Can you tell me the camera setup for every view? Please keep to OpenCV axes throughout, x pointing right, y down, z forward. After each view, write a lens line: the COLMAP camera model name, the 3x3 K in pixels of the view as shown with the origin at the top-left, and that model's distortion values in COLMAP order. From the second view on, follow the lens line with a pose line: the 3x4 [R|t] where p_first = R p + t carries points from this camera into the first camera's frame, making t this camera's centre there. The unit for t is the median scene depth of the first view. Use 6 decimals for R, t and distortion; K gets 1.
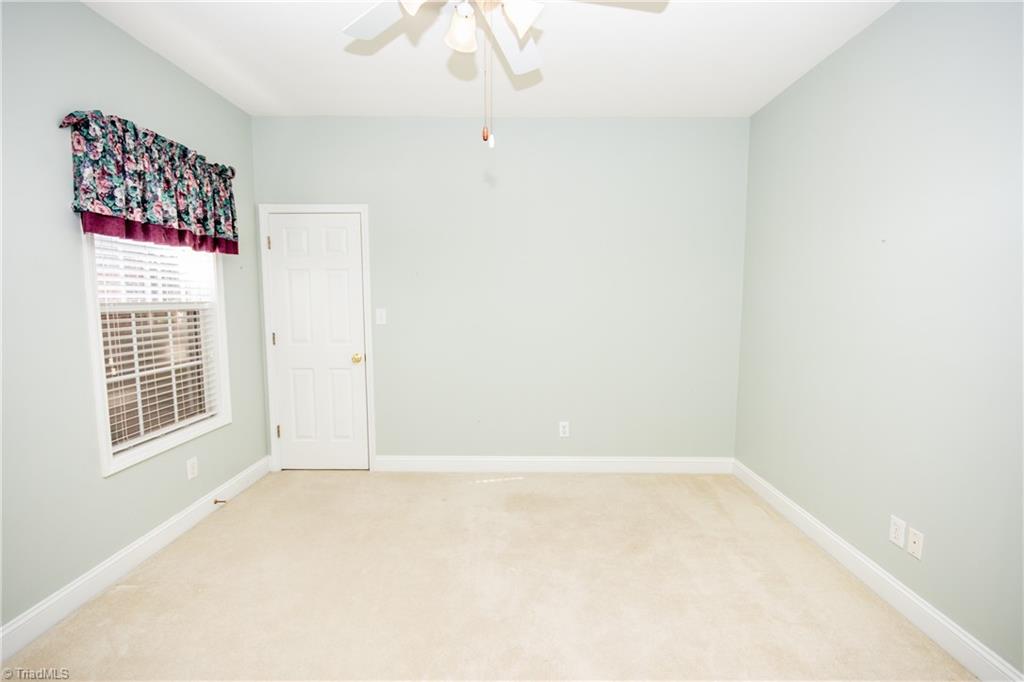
lens RADIAL K [[464.4, 0, 512.0], [0, 464.4, 344.6], [0, 0, 1]] dist [0.001081, -0.001943]
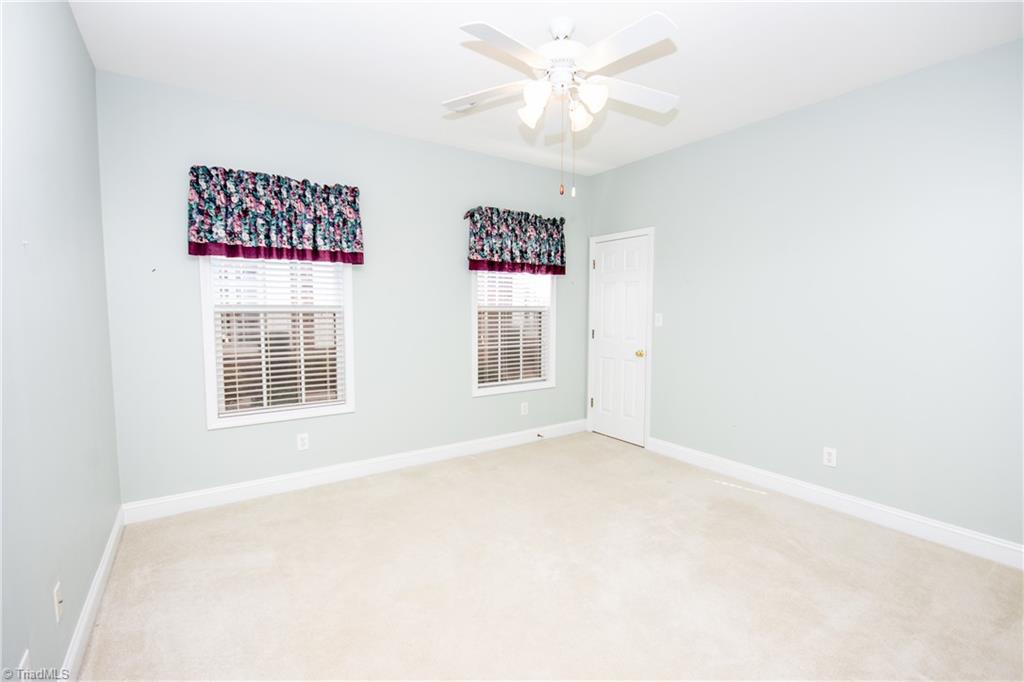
lens RADIAL K [[464.4, 0, 511.1], [0, 464.4, 339.2], [0, 0, 1]] dist [0.001081, -0.001943]
pose [[0.576419, 0.061729, -0.814819, 0.596202], [-0.086391, 0.996158, 0.014352, 0.005670], [0.812574, 0.062121, 0.579538, 0.013544]]
